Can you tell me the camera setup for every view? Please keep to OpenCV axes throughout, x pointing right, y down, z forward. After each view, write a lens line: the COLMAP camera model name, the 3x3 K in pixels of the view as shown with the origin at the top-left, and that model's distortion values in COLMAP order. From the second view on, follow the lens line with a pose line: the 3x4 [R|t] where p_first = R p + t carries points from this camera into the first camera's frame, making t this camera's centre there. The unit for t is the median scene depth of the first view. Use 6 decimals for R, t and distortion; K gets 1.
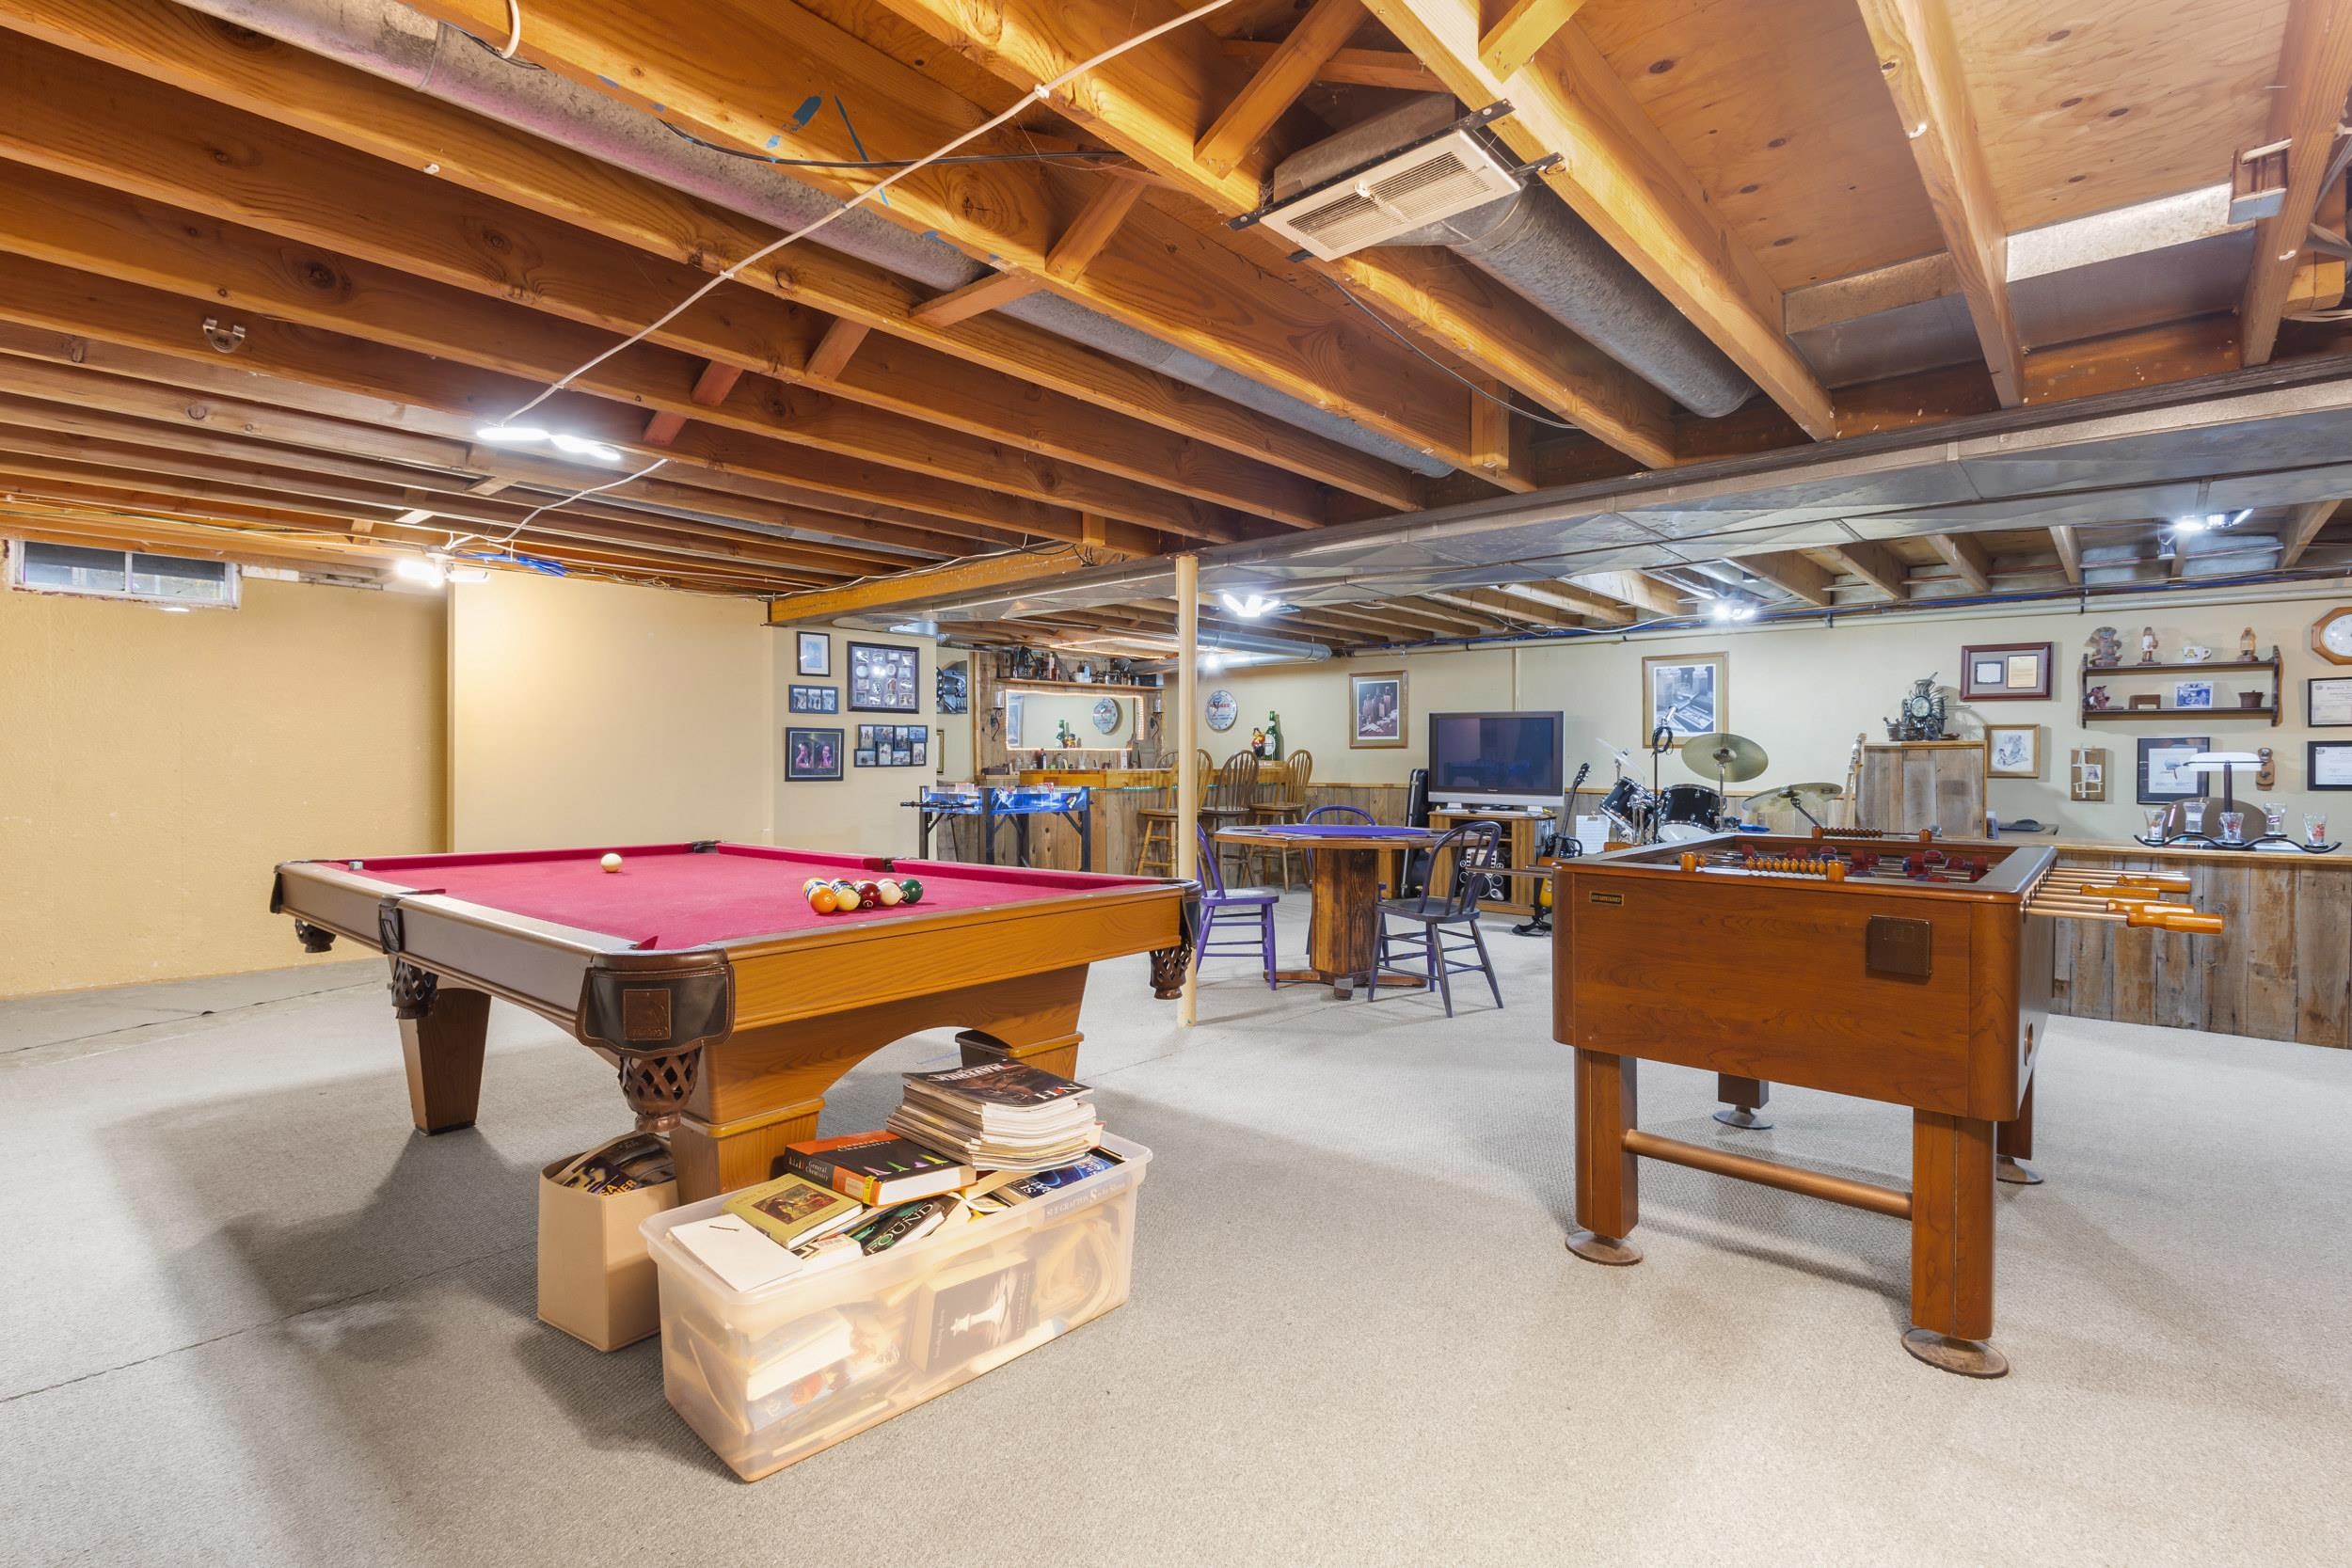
lens RADIAL K [[1093.6, 0, 1162.7], [0, 1093.6, 767.9], [0, 0, 1]] dist [0.009024, -0.000929]
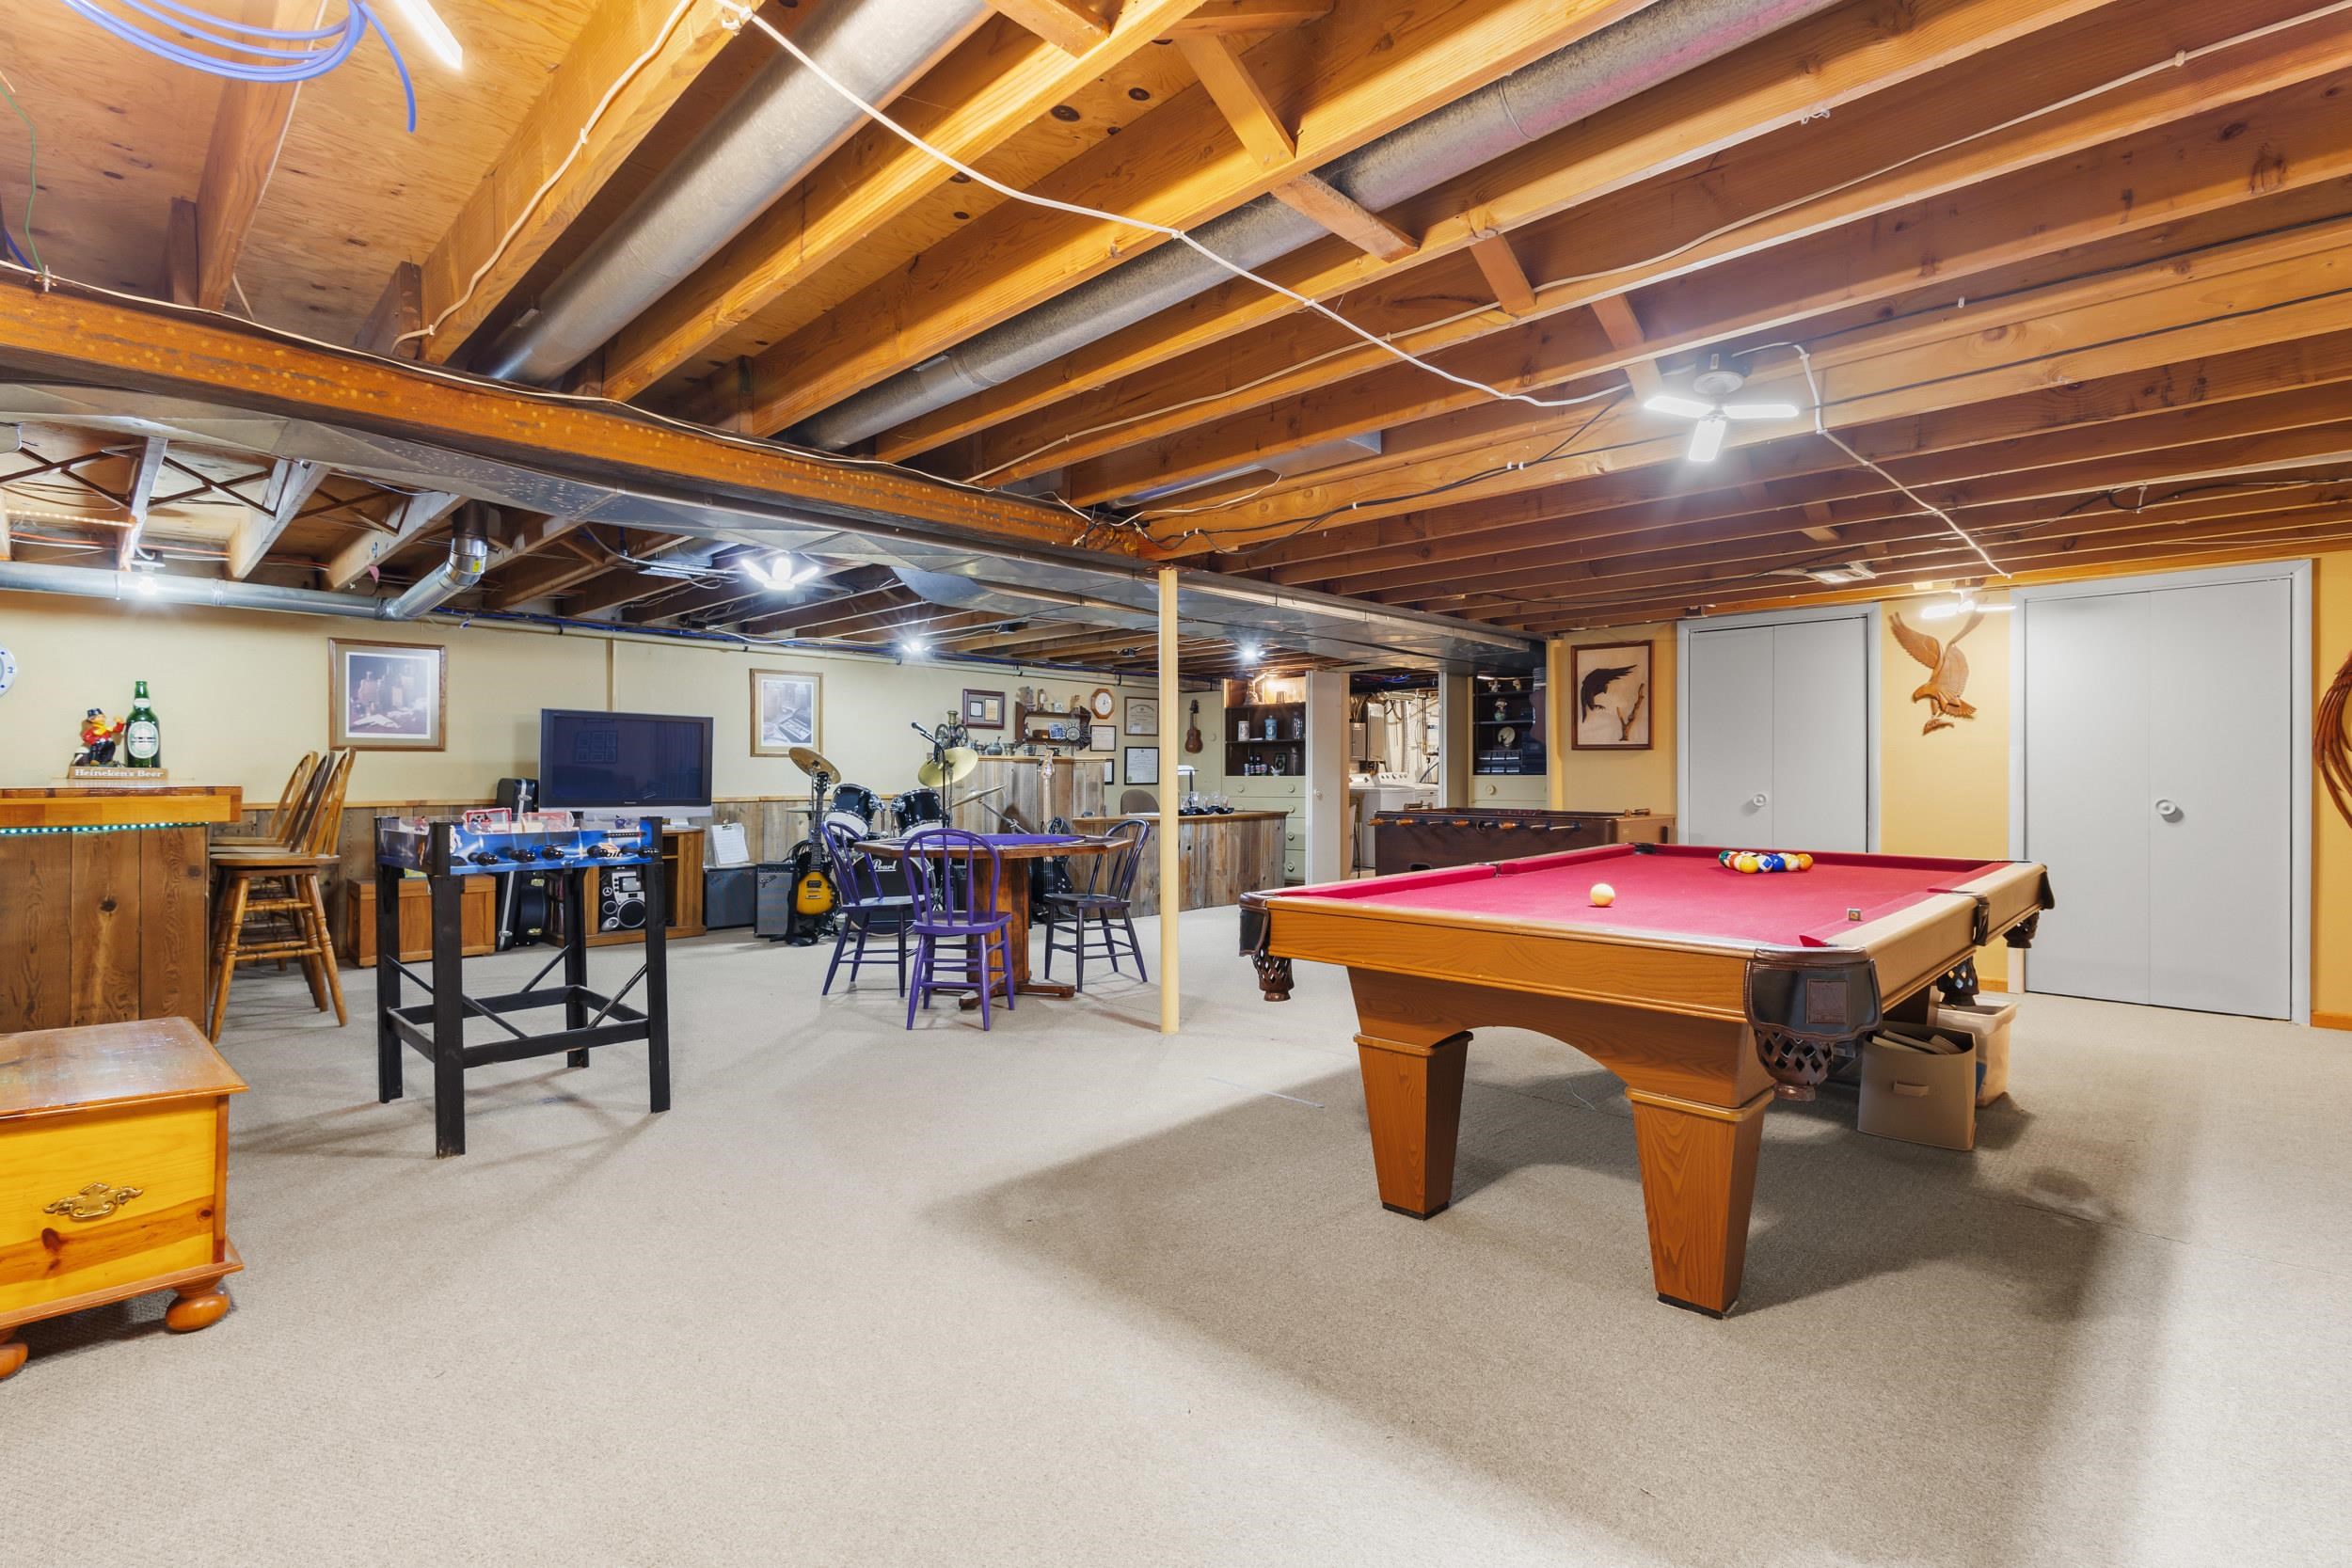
lens RADIAL K [[1093.6, 0, 1192.0], [0, 1093.6, 776.1], [0, 0, 1]] dist [0.009024, -0.000929]
pose [[0.045716, -0.005260, 0.998941, -0.563141], [0.005405, 0.999973, 0.005018, -0.002666], [-0.998940, 0.005170, 0.045744, 0.533178]]
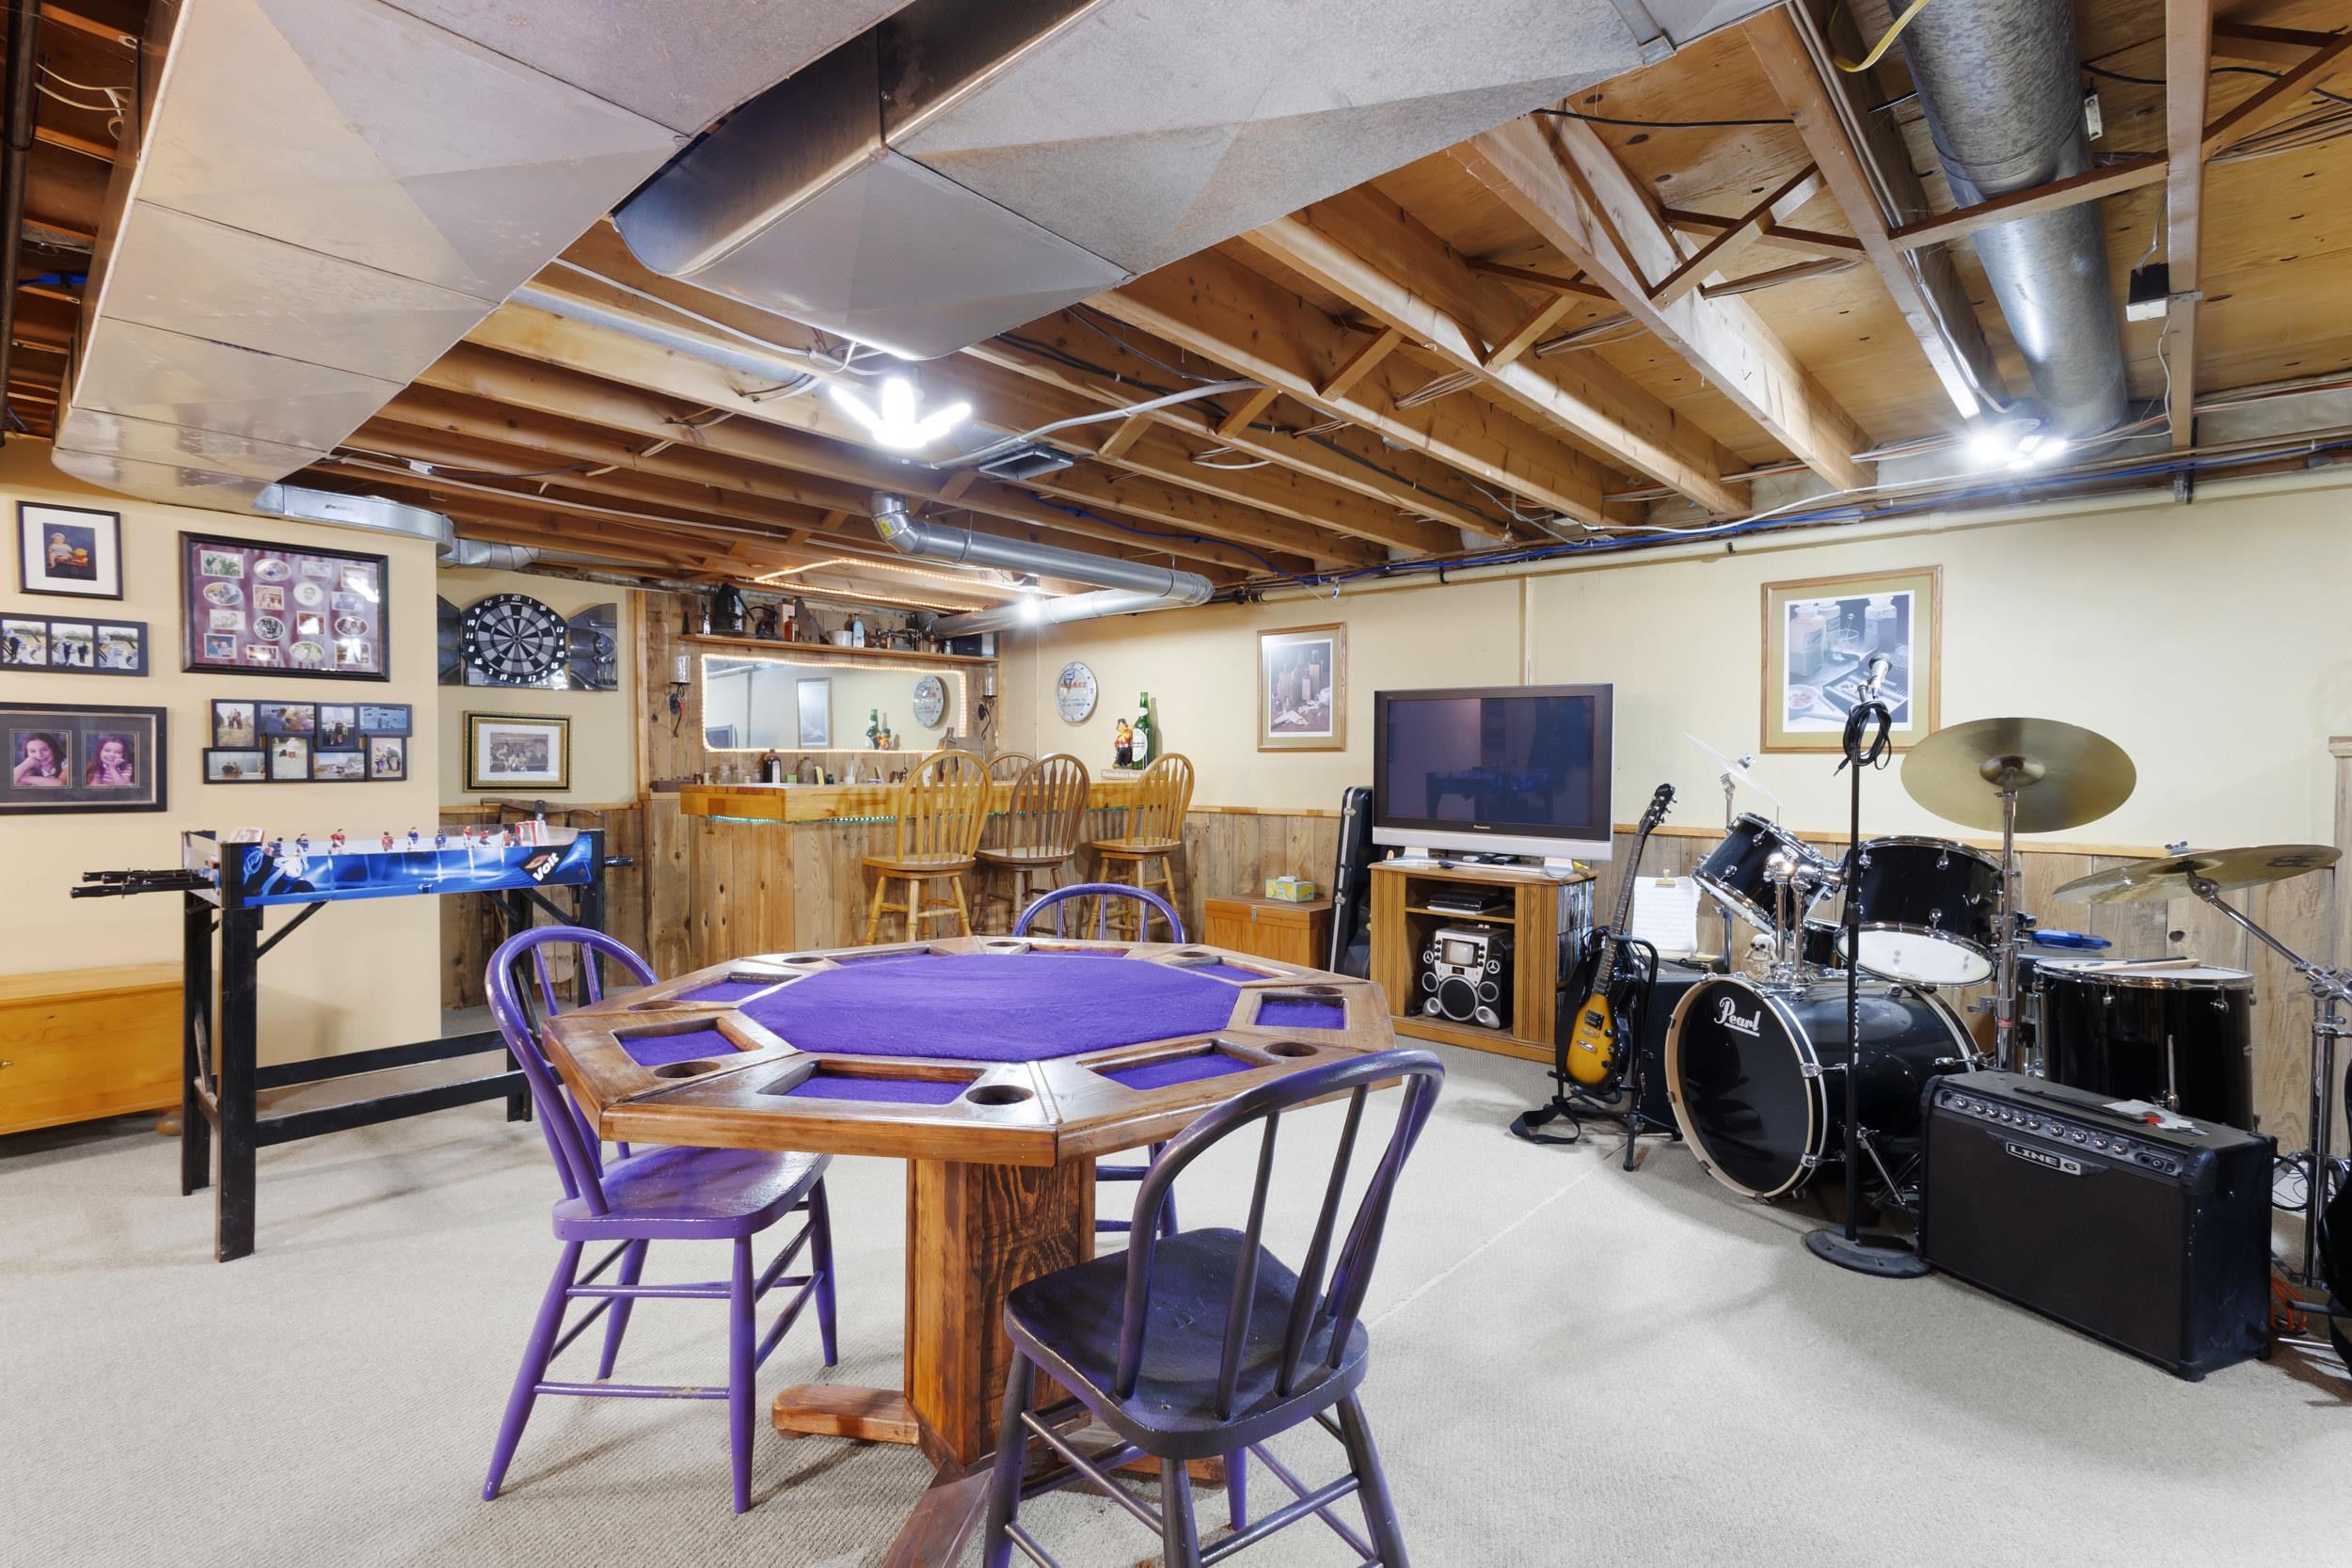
lens RADIAL K [[1093.6, 0, 1171.7], [0, 1093.6, 782.7], [0, 0, 1]] dist [0.009024, -0.000929]
pose [[0.999946, 0.004621, -0.009354, 0.152767], [-0.004515, 0.999927, 0.011234, -0.008217], [0.009405, -0.011192, 0.999893, 0.454404]]
